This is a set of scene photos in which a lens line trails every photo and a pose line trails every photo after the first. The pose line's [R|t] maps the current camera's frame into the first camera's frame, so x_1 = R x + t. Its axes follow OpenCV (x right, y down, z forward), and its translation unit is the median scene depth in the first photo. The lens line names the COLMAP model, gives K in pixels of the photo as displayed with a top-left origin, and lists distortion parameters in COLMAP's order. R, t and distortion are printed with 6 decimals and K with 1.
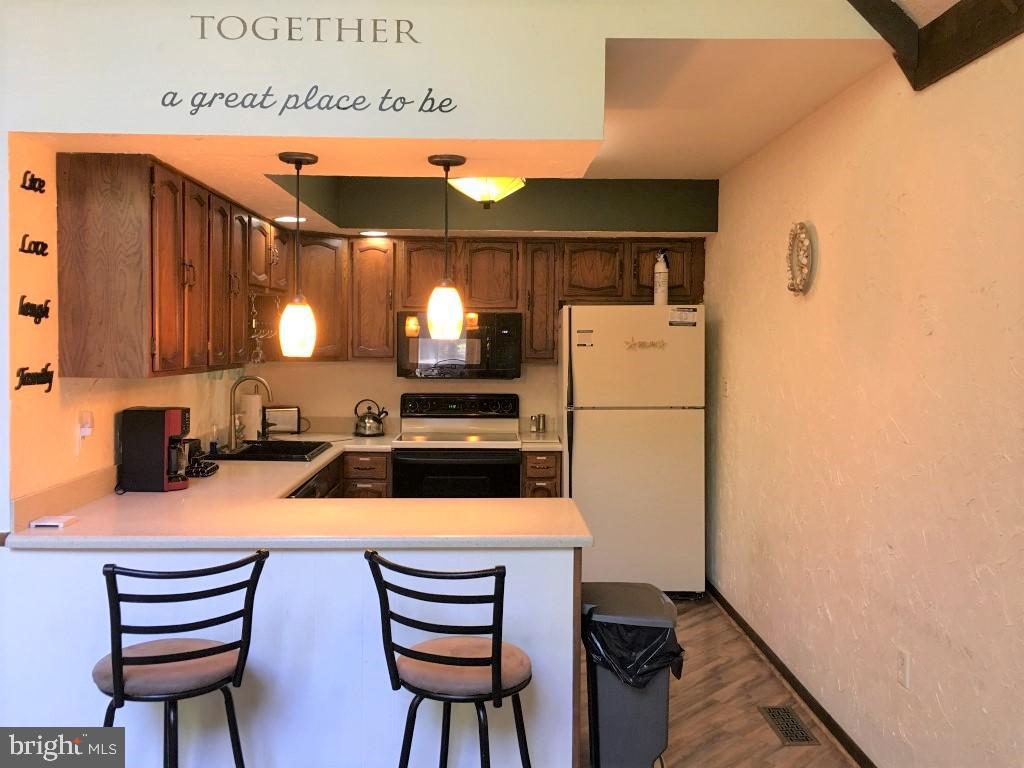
lens RADIAL K [[877.2, 0, 508.1], [0, 877.2, 384.9], [0, 0, 1]] dist [0.080964, -0.114114]
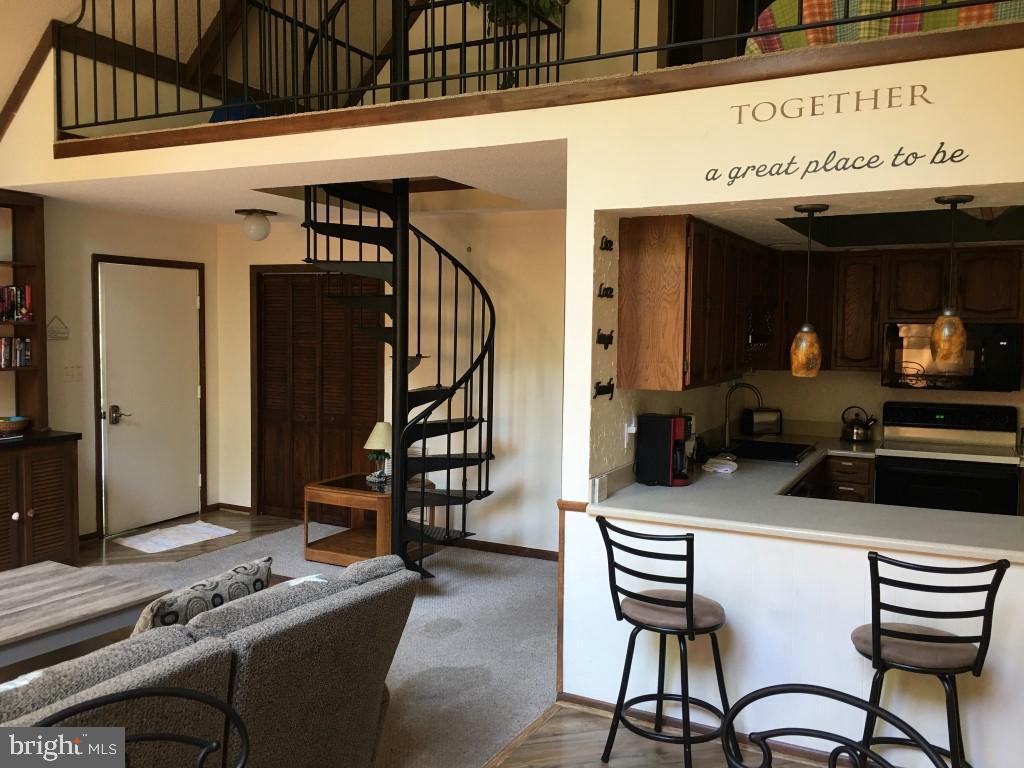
lens RADIAL K [[877.2, 0, 507.7], [0, 877.2, 374.4], [0, 0, 1]] dist [0.080964, -0.114114]
pose [[0.878005, 0.022916, -0.478102, -0.026152], [-0.023237, 0.999716, 0.005244, -0.035485], [0.478086, 0.006505, 0.878289, -0.246436]]
